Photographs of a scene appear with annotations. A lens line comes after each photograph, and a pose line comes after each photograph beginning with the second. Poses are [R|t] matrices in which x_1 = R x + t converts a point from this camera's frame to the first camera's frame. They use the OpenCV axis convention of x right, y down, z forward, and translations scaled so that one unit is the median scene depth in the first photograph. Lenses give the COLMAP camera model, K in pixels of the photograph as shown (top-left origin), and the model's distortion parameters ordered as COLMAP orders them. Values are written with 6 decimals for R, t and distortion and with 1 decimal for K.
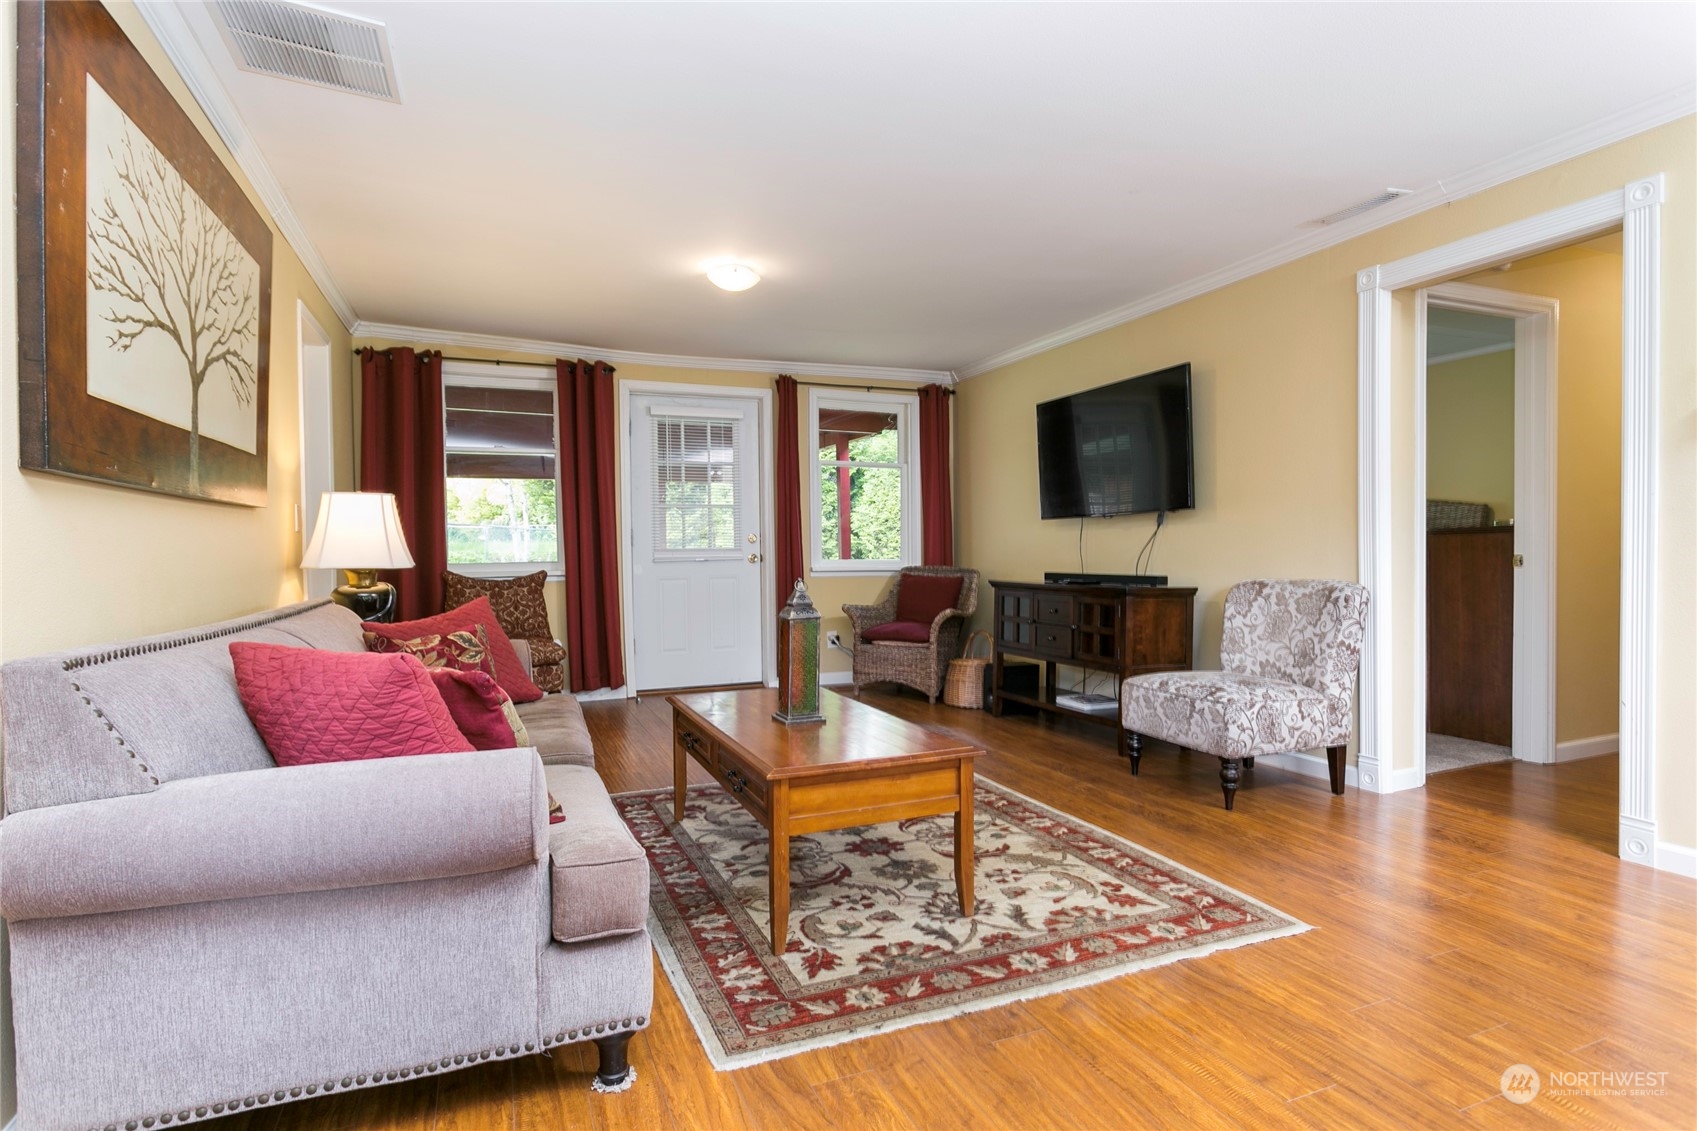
lens RADIAL K [[863.0, 0, 847.6], [0, 863.0, 563.6], [0, 0, 1]] dist [-0.013097, -0.000319]
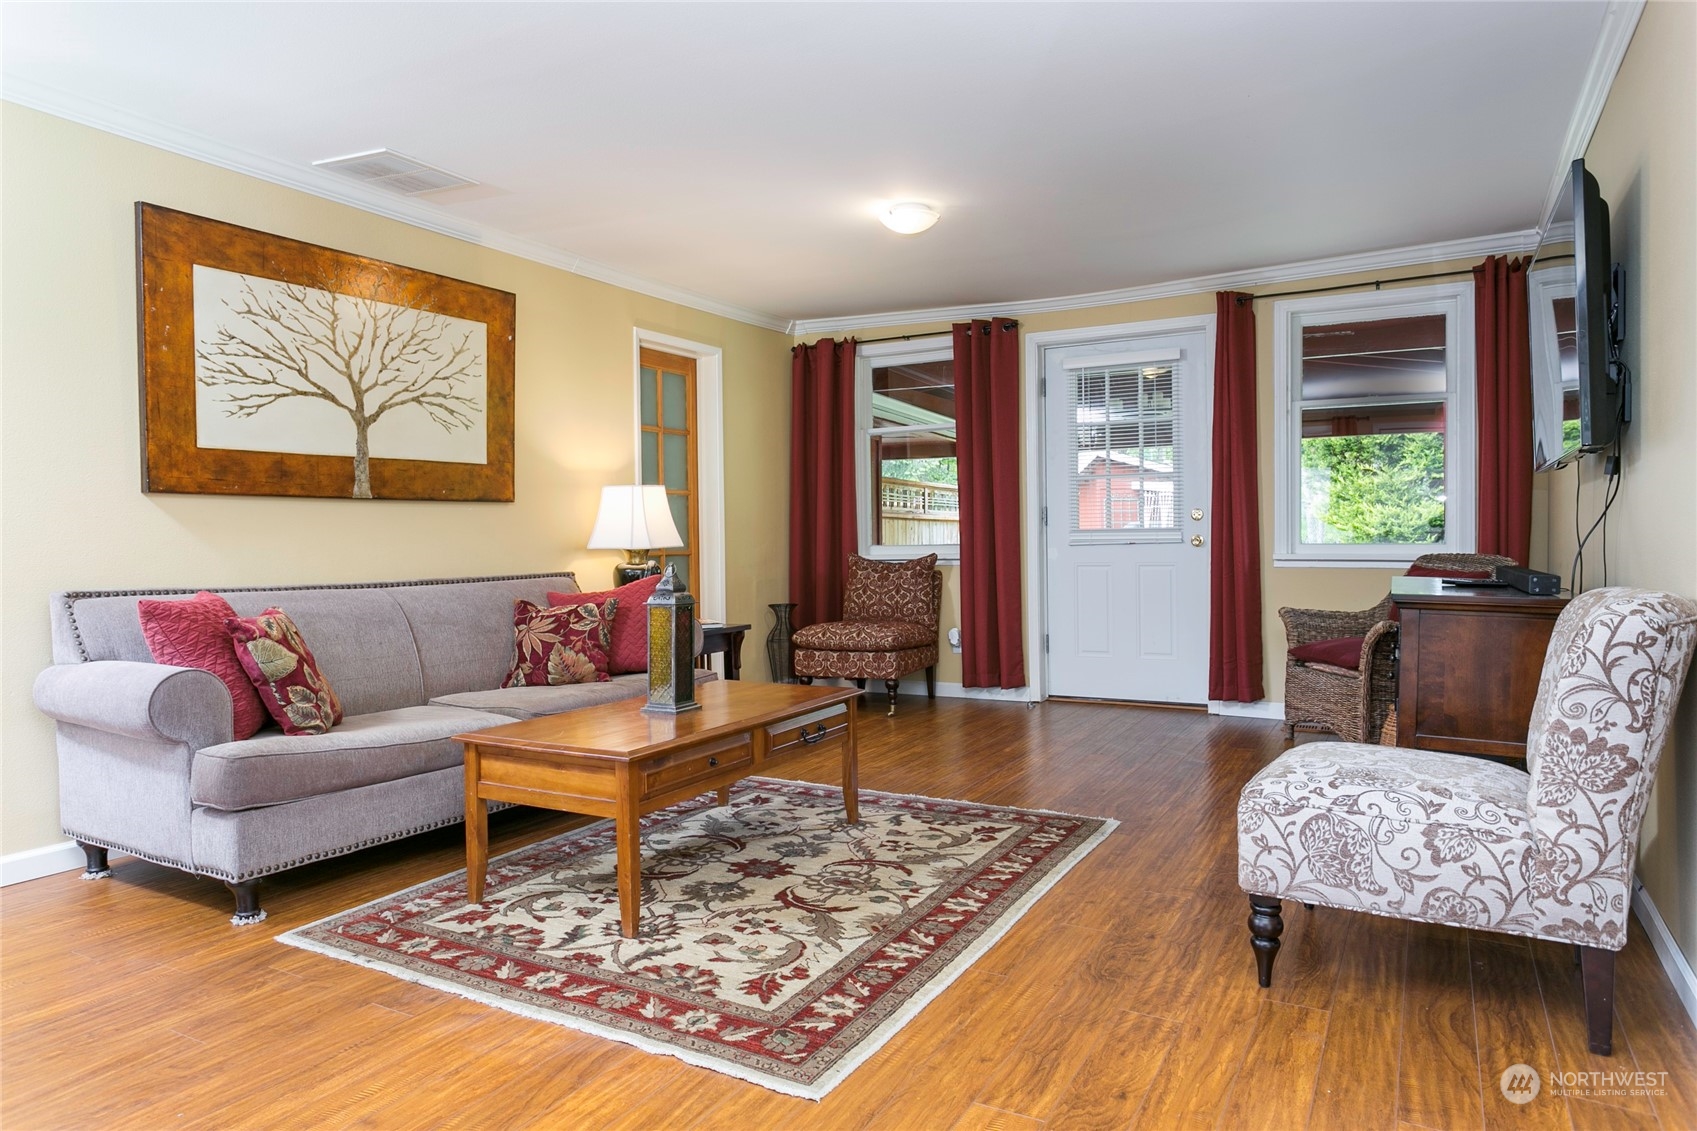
lens RADIAL K [[1054.6, 0, 844.2], [0, 1054.6, 560.4], [0, 0, 1]] dist [-0.006571, -0.000791]
pose [[0.616603, 0.016443, -0.787103, 1.046452], [-0.005570, 0.999848, 0.016523, -0.006157], [0.787255, -0.005804, 0.616600, 0.453758]]
